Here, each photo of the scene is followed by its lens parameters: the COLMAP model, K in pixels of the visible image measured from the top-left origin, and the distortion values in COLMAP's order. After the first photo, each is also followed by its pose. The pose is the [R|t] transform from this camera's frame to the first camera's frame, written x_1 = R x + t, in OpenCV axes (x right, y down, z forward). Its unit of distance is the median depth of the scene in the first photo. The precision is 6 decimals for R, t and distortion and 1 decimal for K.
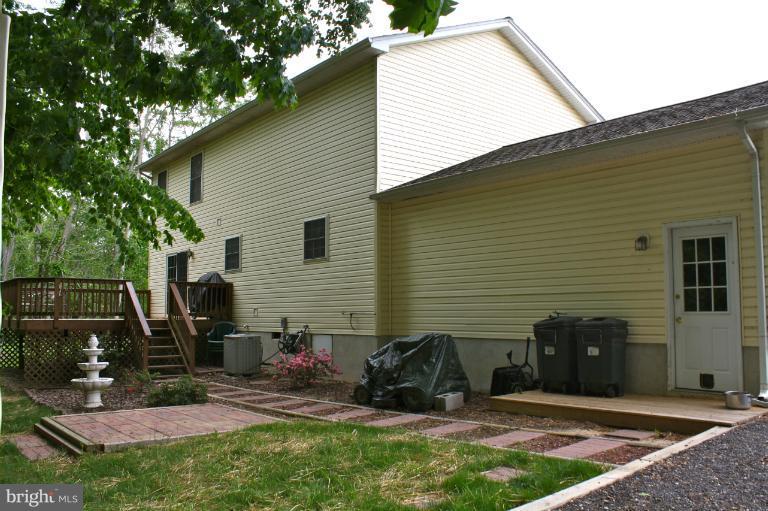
lens RADIAL K [[642.1, 0, 384.0], [0, 642.1, 255.5], [0, 0, 1]] dist [-0.171079, 0.145309]
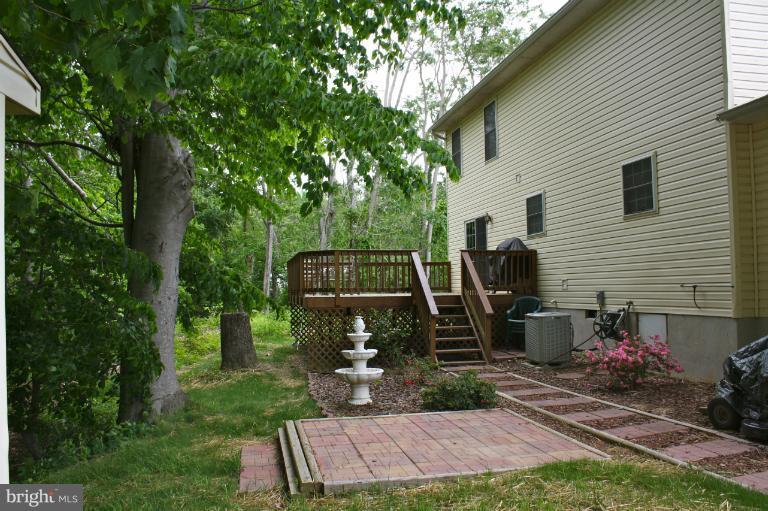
lens RADIAL K [[642.1, 0, 384.0], [0, 642.1, 255.5], [0, 0, 1]] dist [-0.171079, 0.145309]
pose [[0.881836, -0.027119, -0.470776, -0.027642], [0.049297, 0.998176, 0.034841, 0.014628], [0.468972, -0.053932, 0.881565, 0.212193]]
